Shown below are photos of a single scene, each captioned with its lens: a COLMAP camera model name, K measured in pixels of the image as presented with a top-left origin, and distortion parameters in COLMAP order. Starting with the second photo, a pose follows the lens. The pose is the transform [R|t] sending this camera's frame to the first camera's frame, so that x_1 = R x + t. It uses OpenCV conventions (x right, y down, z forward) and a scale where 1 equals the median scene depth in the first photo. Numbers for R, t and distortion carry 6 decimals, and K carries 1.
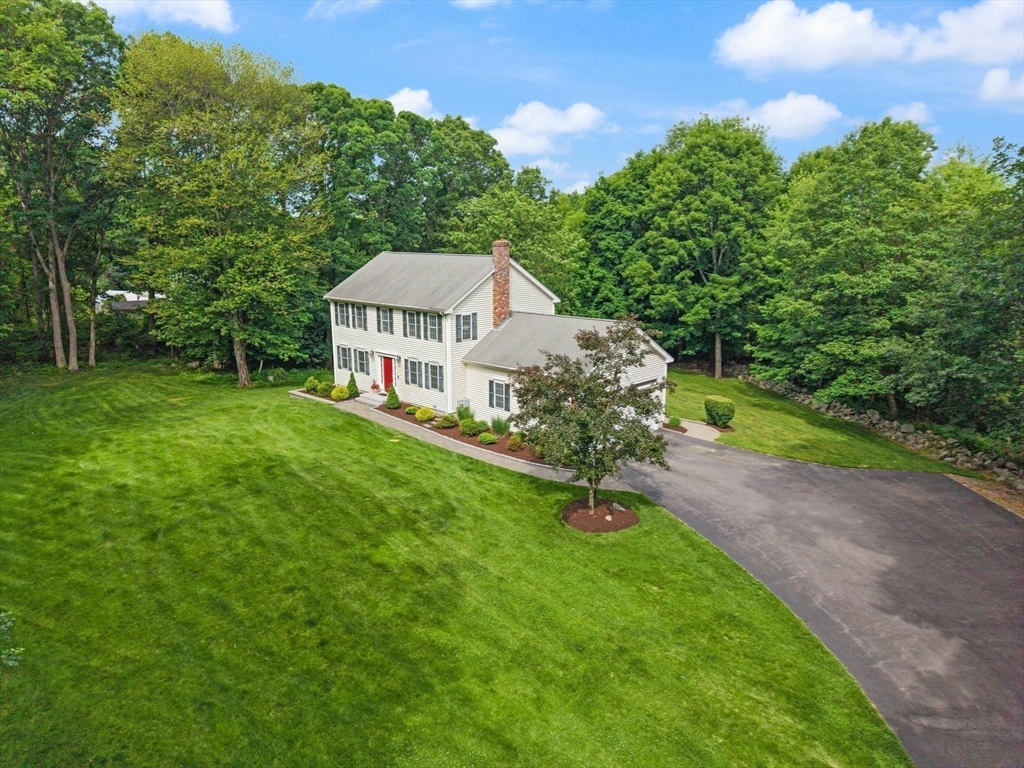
lens RADIAL K [[680.3, 0, 508.9], [0, 680.3, 376.7], [0, 0, 1]] dist [0.084944, -0.131151]
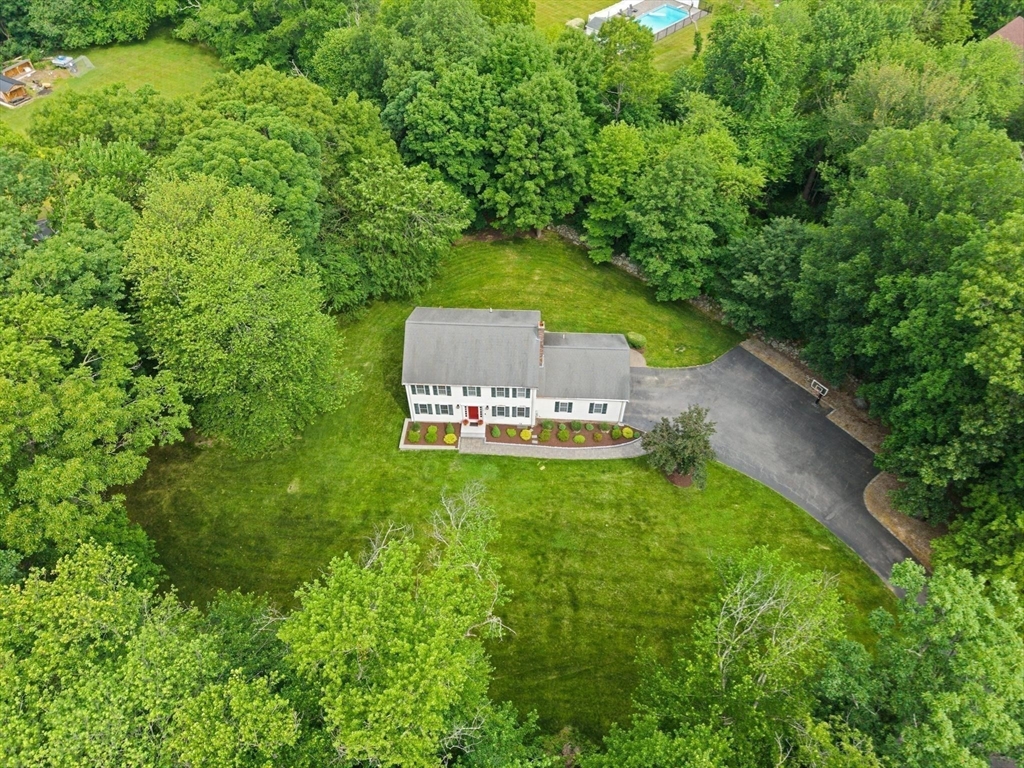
lens RADIAL K [[680.3, 0, 508.9], [0, 680.3, 376.7], [0, 0, 1]] dist [0.084944, -0.131151]
pose [[0.756330, -0.498407, 0.423740, -0.730771], [0.138318, 0.754922, 0.641062, -1.039947], [-0.639400, -0.426244, 0.639909, 0.020888]]
